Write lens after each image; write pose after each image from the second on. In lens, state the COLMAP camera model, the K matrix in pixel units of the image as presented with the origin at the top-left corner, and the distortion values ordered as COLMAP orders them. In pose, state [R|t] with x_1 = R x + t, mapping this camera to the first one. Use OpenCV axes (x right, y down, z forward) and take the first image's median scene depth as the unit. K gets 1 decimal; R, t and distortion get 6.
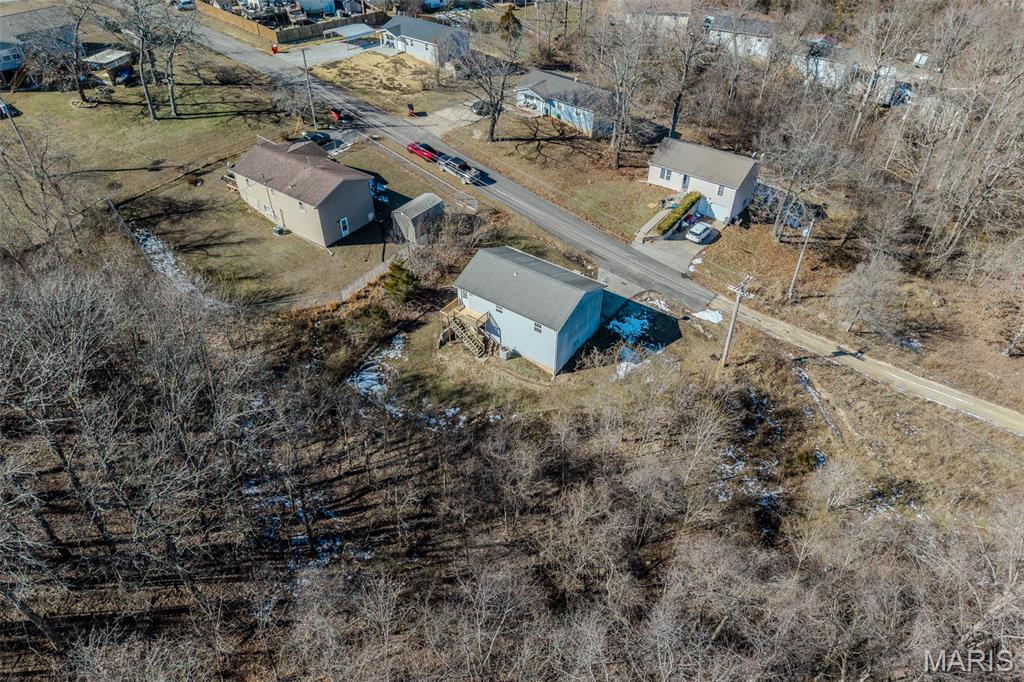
lens RADIAL K [[681.8, 0, 513.0], [0, 681.8, 352.1], [0, 0, 1]] dist [0.036399, -0.043919]
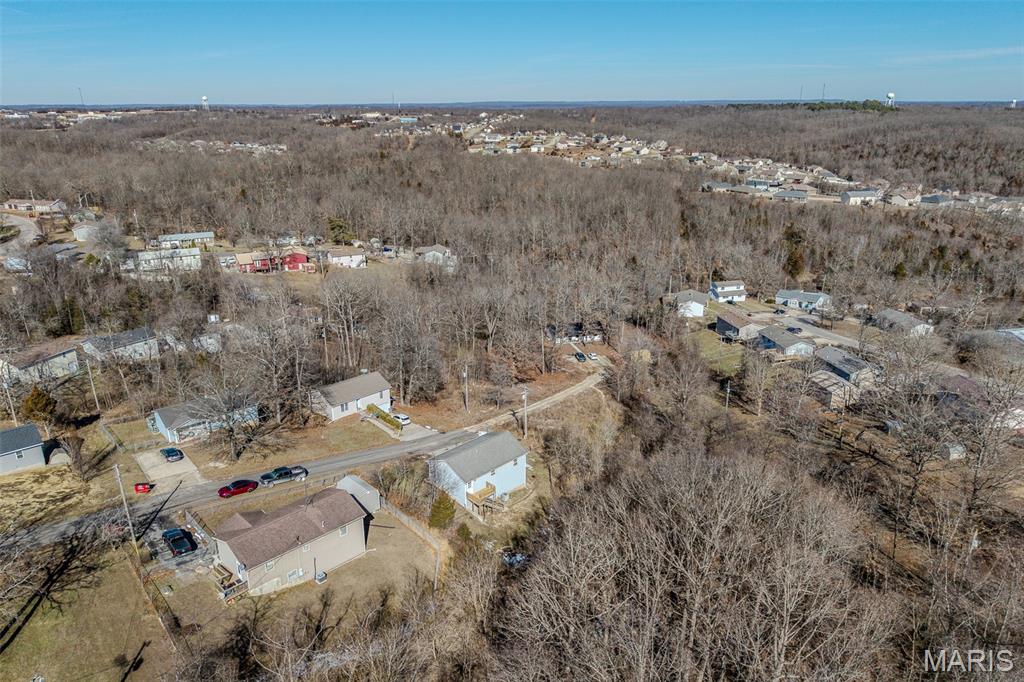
lens RADIAL K [[681.8, 0, 514.8], [0, 681.8, 352.1], [0, 0, 1]] dist [0.036399, -0.043919]
pose [[0.160114, -0.341176, 0.926263, -1.075203], [0.650864, 0.741973, 0.160787, -0.386029], [-0.742118, 0.577127, 0.340859, 0.253425]]
